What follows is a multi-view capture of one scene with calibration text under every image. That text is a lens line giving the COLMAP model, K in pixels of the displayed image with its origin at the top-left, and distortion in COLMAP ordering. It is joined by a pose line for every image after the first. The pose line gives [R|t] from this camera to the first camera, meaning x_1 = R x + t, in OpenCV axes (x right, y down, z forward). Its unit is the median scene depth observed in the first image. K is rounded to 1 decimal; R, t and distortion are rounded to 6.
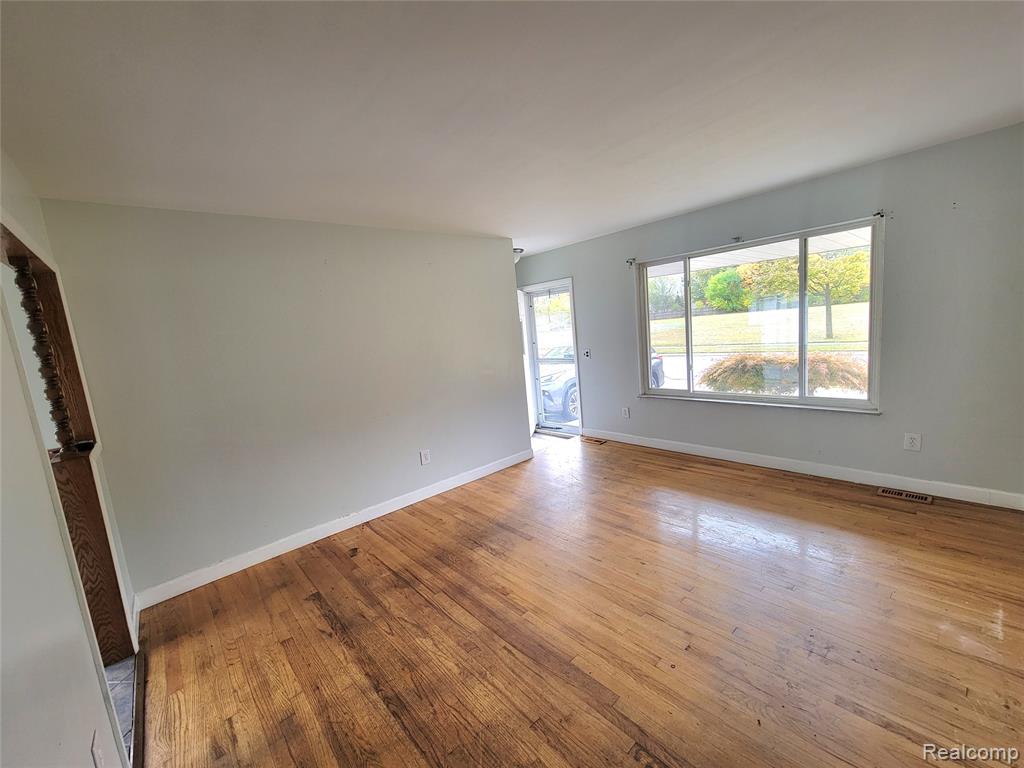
lens RADIAL K [[419.5, 0, 512.7], [0, 419.5, 386.5], [0, 0, 1]] dist [-0.000321, -0.000696]
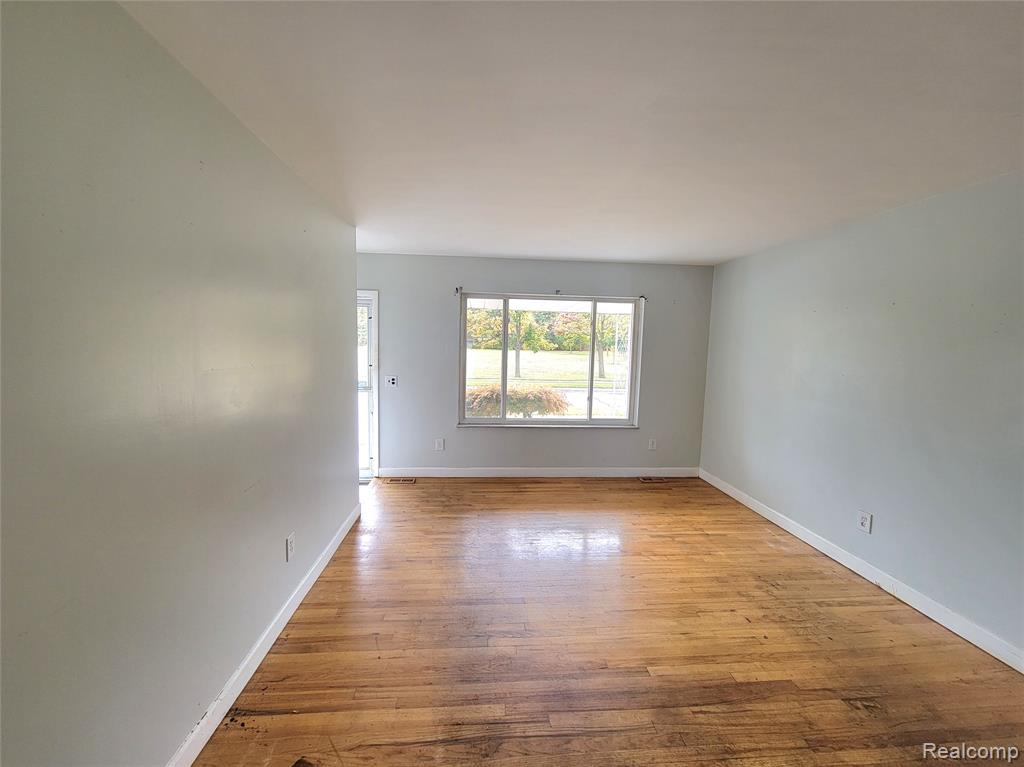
lens RADIAL K [[419.5, 0, 512.7], [0, 419.5, 386.0], [0, 0, 1]] dist [-0.000321, -0.000696]
pose [[0.597967, 0.024118, 0.801158, -0.521175], [0.036308, 0.997706, -0.057134, -0.012338], [-0.800698, 0.063253, 0.595719, 0.398786]]
